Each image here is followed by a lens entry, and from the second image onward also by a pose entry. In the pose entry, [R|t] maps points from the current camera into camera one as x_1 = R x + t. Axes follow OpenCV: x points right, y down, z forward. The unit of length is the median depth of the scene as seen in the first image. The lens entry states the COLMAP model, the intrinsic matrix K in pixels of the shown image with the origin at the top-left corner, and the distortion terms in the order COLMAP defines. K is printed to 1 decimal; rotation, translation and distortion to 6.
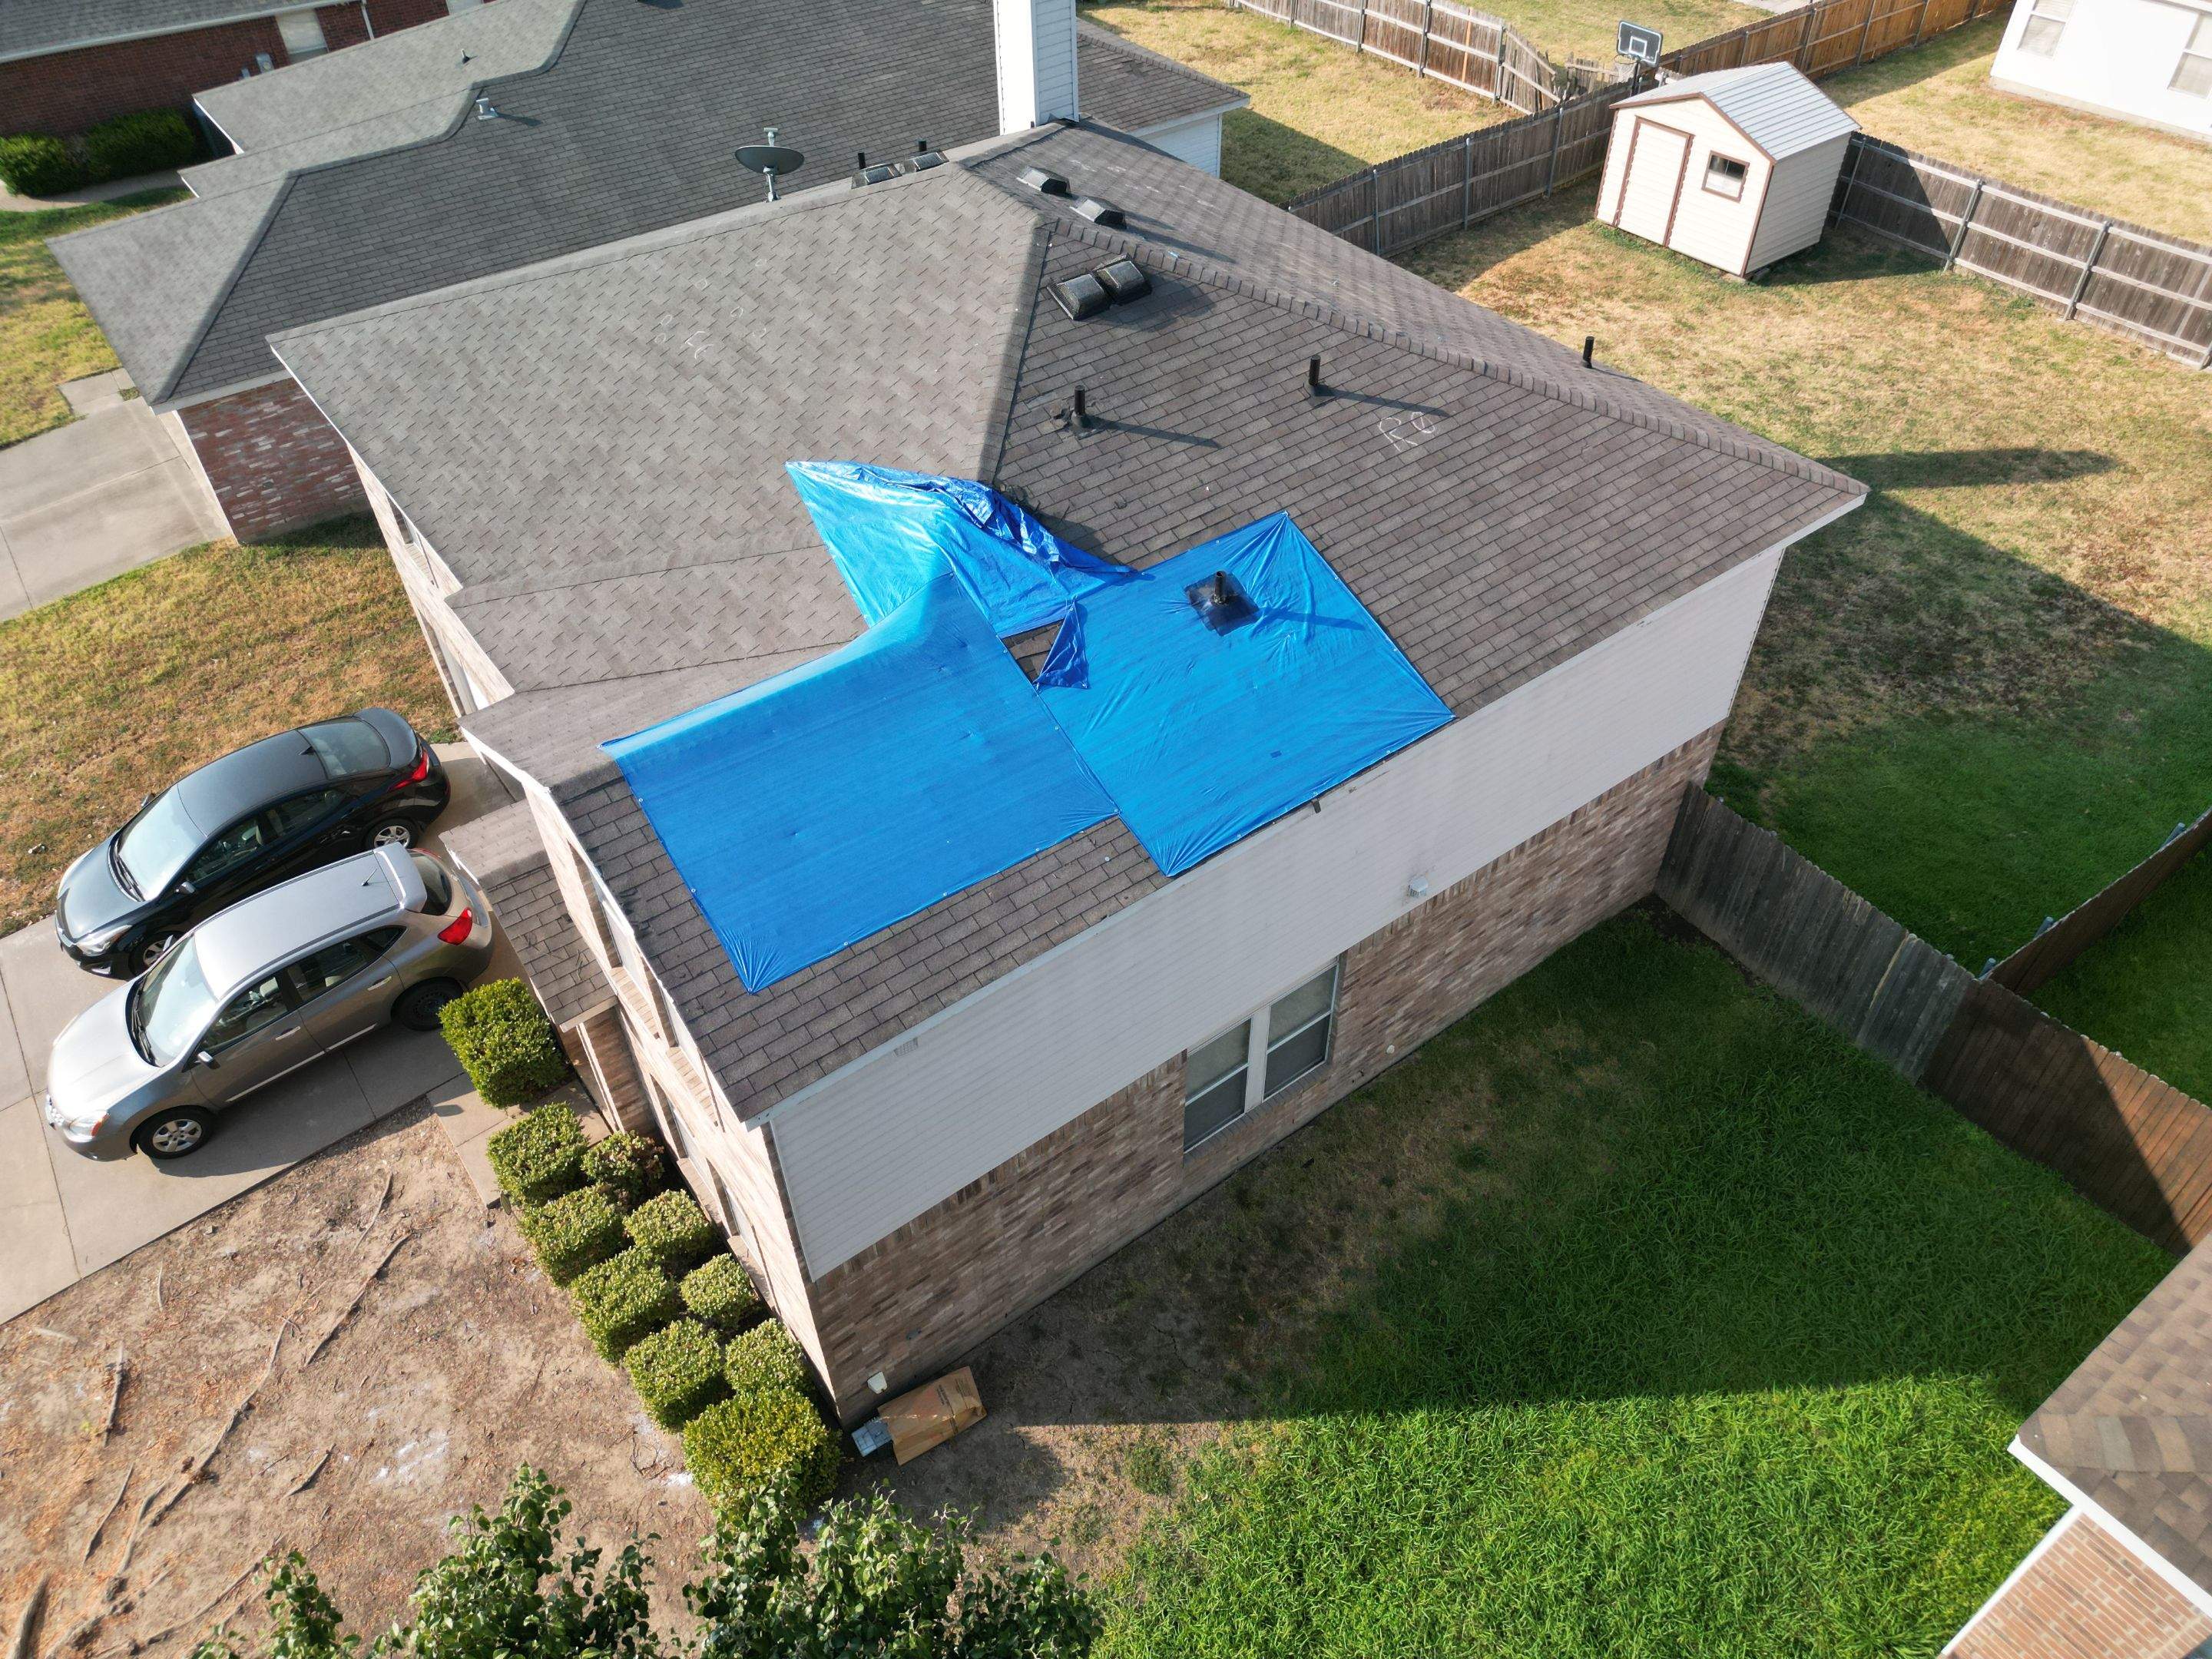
lens RADIAL K [[1551.8, 0, 1110.6], [0, 1551.8, 830.6], [0, 0, 1]] dist [0.083196, -0.082888]
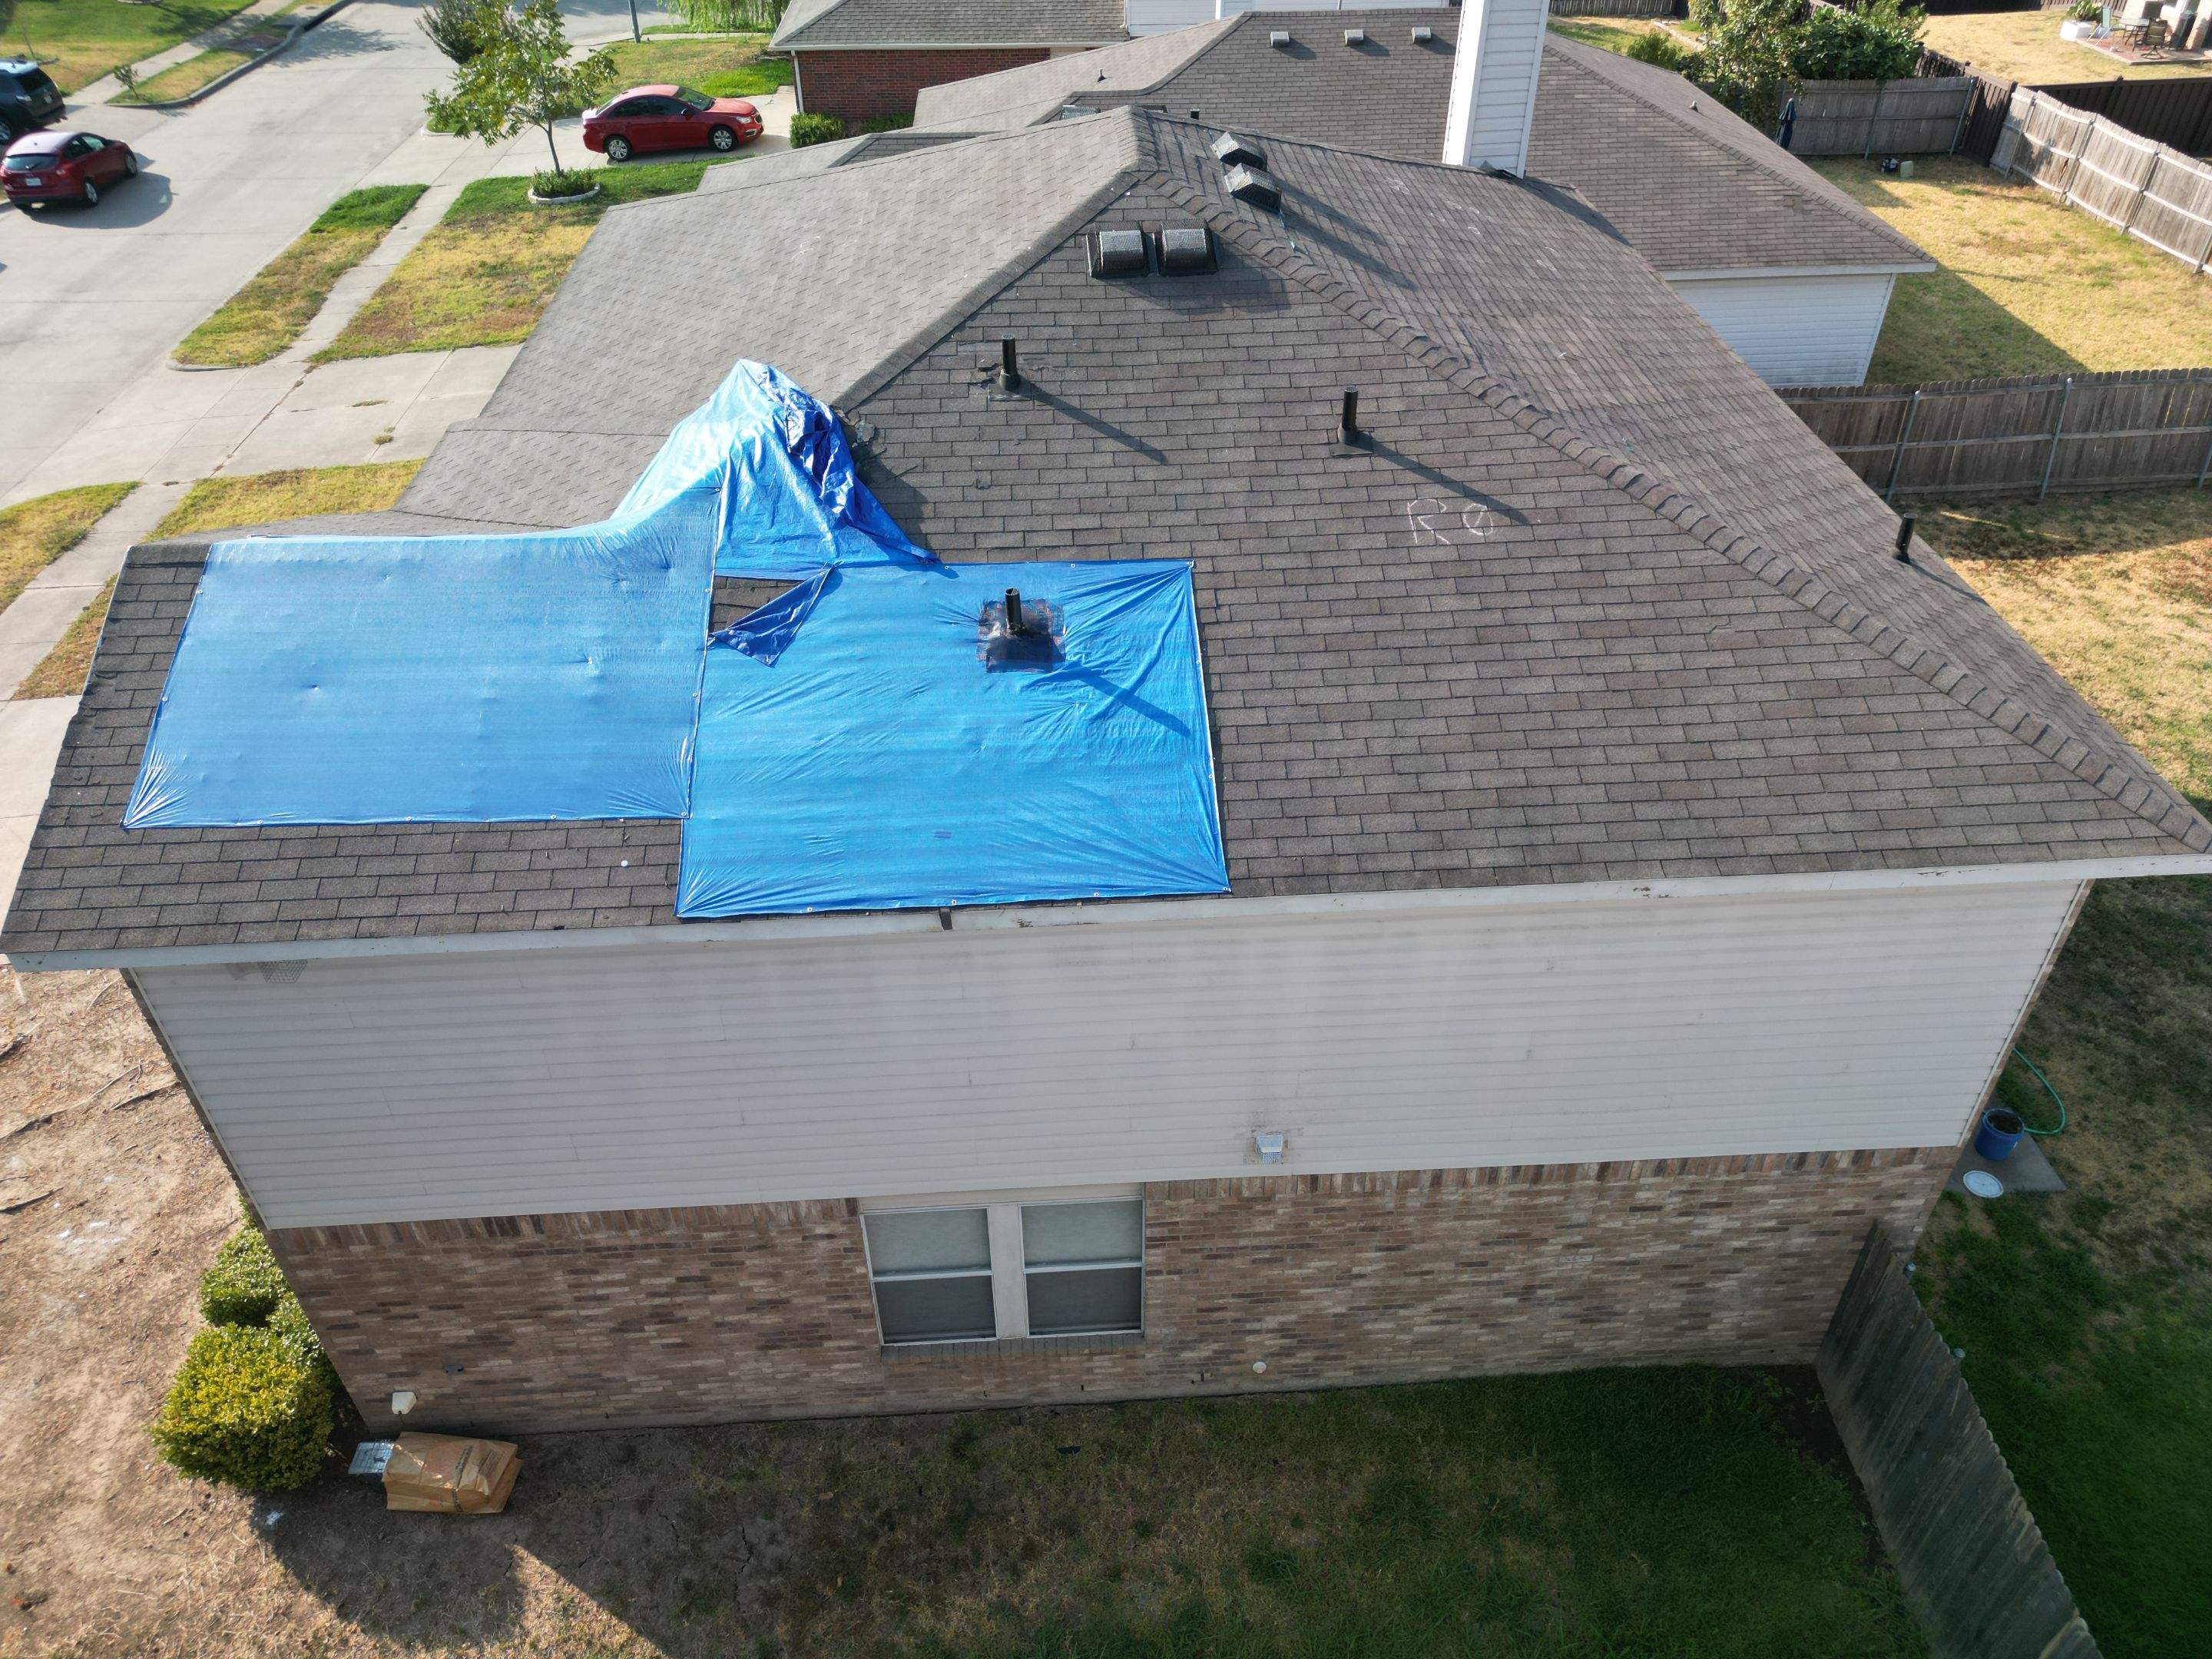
lens RADIAL K [[1557.5, 0, 1109.6], [0, 1557.5, 831.4], [0, 0, 1]] dist [0.066326, -0.054614]
pose [[0.832311, 0.344622, -0.434159, 0.401902], [-0.385364, 0.922743, -0.006323, -0.063289], [0.398438, 0.172572, 0.900814, 0.321658]]
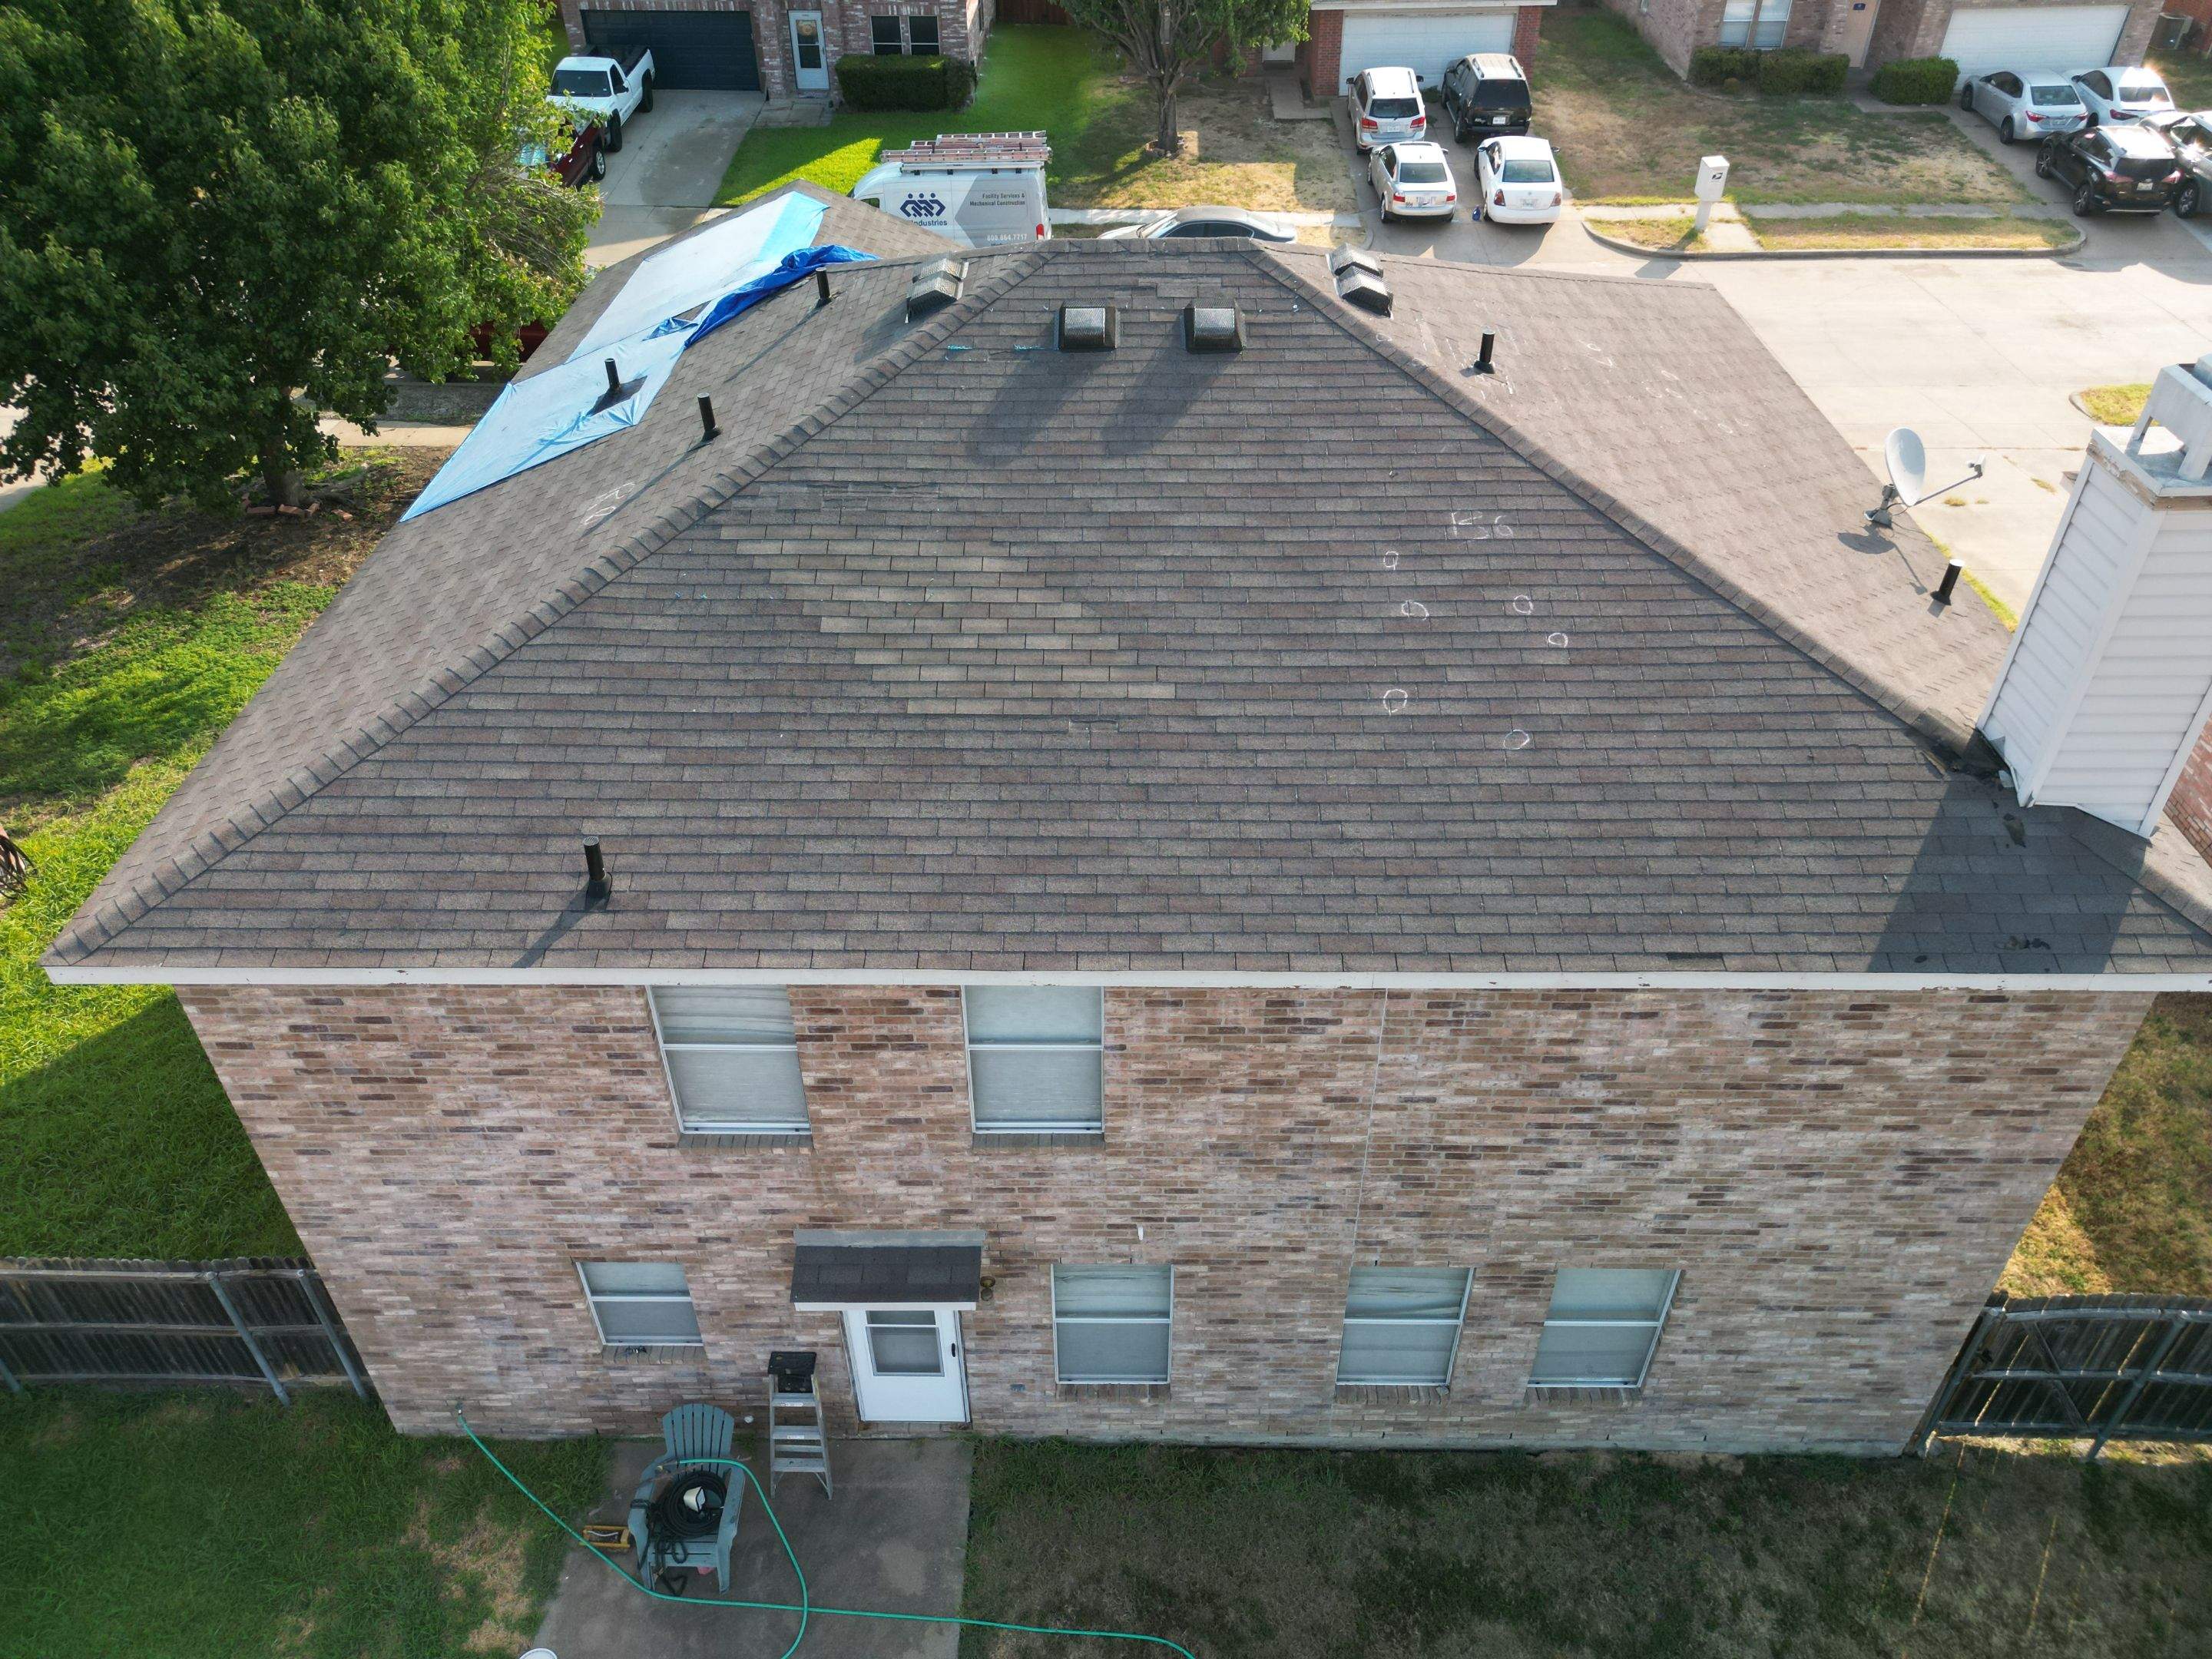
lens RADIAL K [[1551.8, 0, 1110.6], [0, 1551.8, 830.6], [0, 0, 1]] dist [0.083196, -0.082888]
pose [[-0.609805, 0.499296, -0.615501, 0.596470], [-0.537891, 0.309637, 0.784091, -0.951180], [0.582075, 0.809215, 0.079749, 1.184546]]
